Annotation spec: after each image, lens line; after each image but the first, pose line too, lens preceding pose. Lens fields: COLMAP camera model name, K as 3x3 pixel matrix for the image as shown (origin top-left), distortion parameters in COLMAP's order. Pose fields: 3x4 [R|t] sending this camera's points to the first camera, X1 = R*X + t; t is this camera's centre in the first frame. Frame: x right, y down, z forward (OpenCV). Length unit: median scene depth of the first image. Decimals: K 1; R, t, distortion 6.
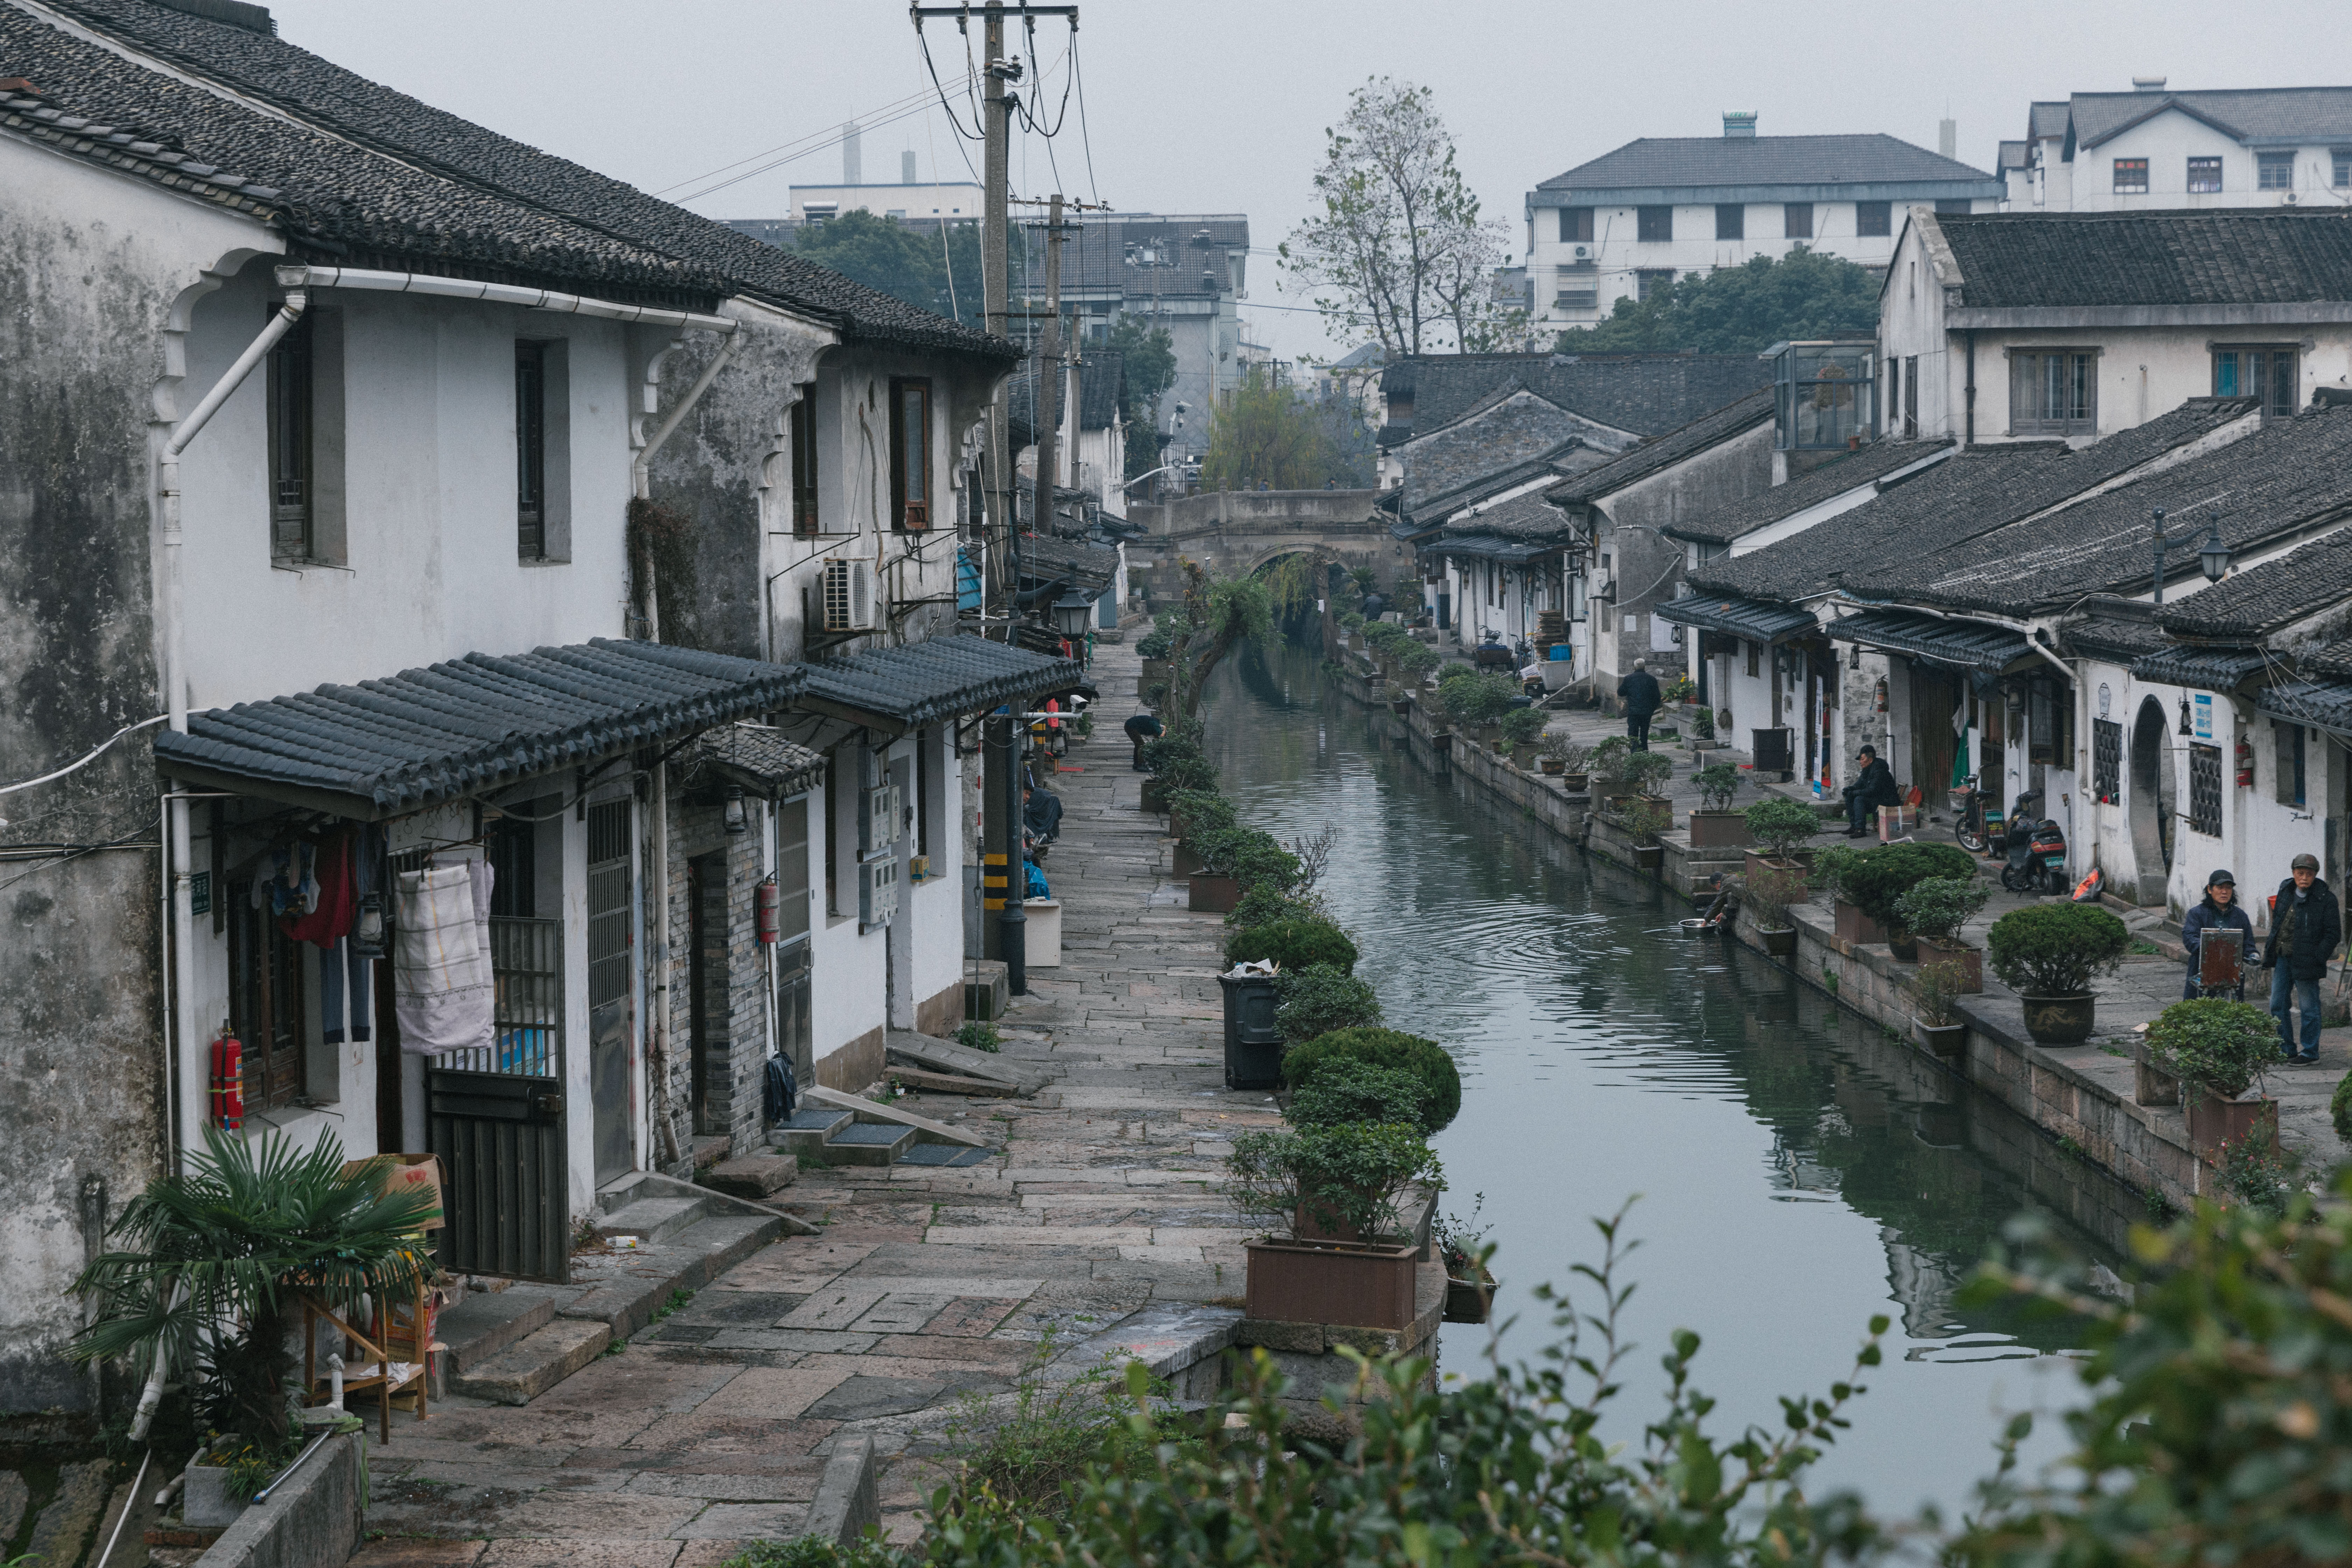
lens RADIAL K [[4544.5, 0, 1176.0], [0, 4544.5, 784.0], [0, 0, 1]] dist [0.028896, 0.047399]
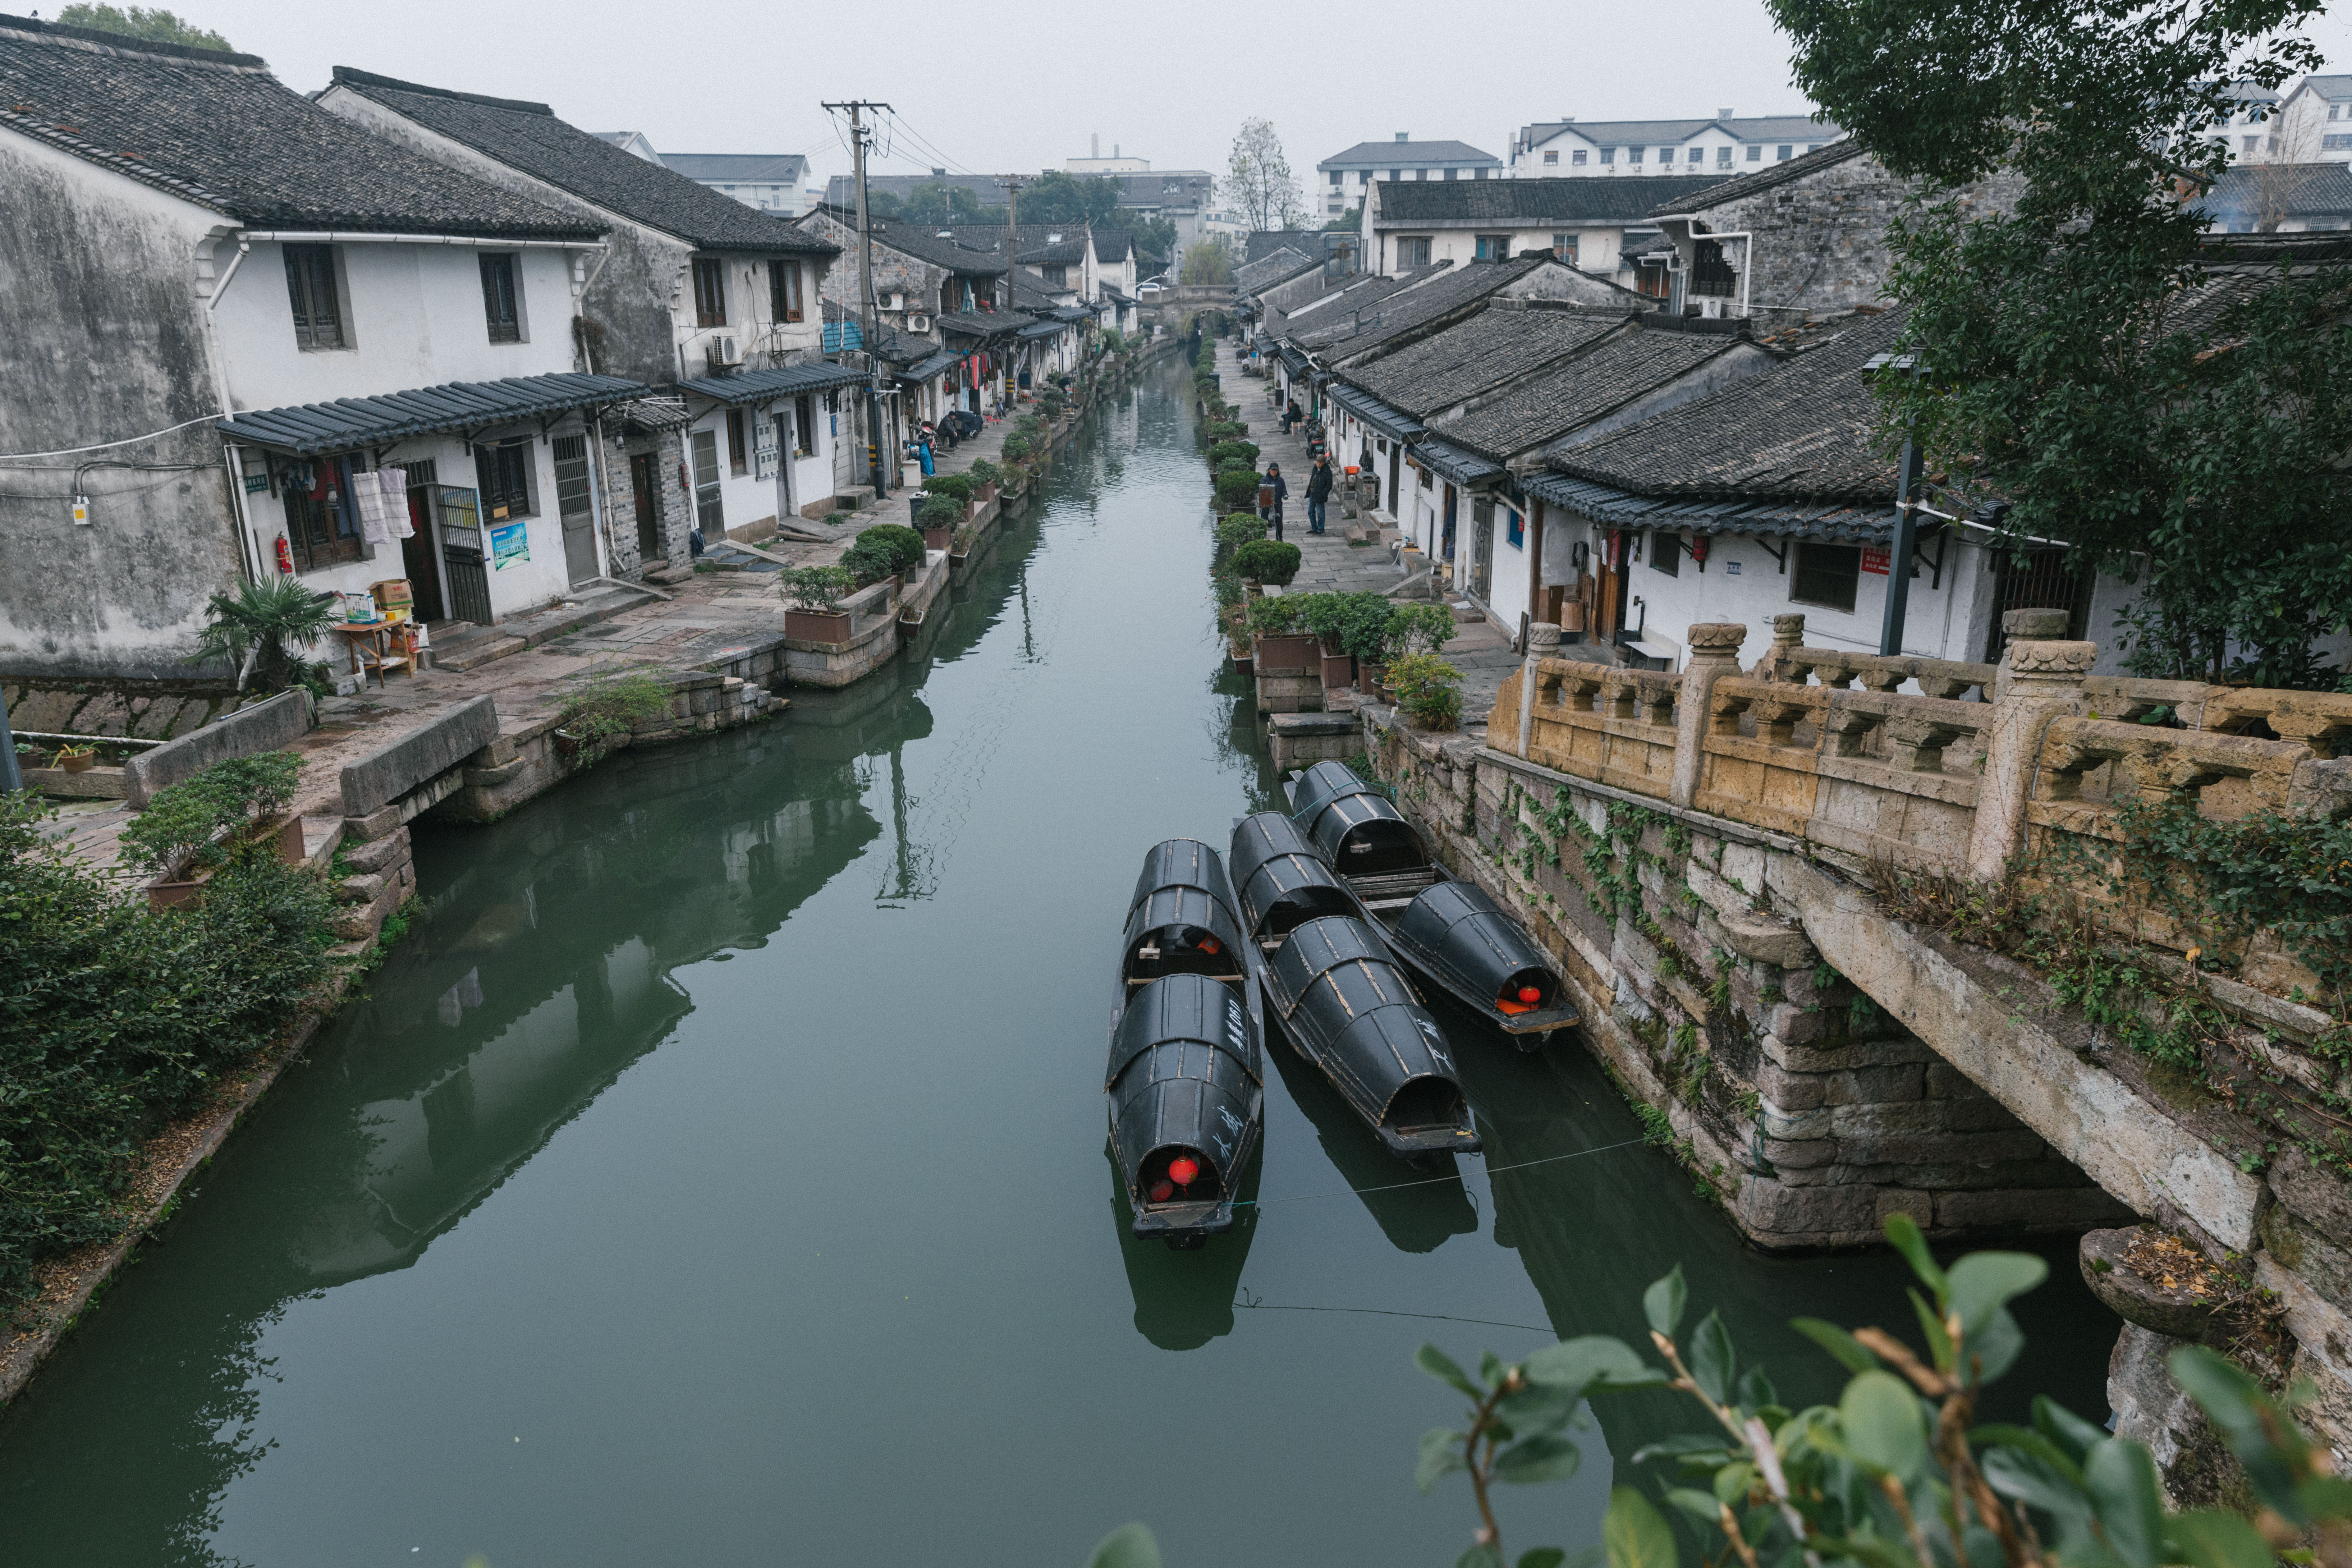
lens RADIAL K [[1627.7, 0, 1176.0], [0, 1627.7, 784.0], [0, 0, 1]] dist [0.019384, -0.002556]
pose [[0.998989, 0.018293, -0.041053, 0.229463], [-0.008176, 0.972145, 0.234239, -0.021196], [0.044194, -0.233666, 0.971312, 0.043046]]
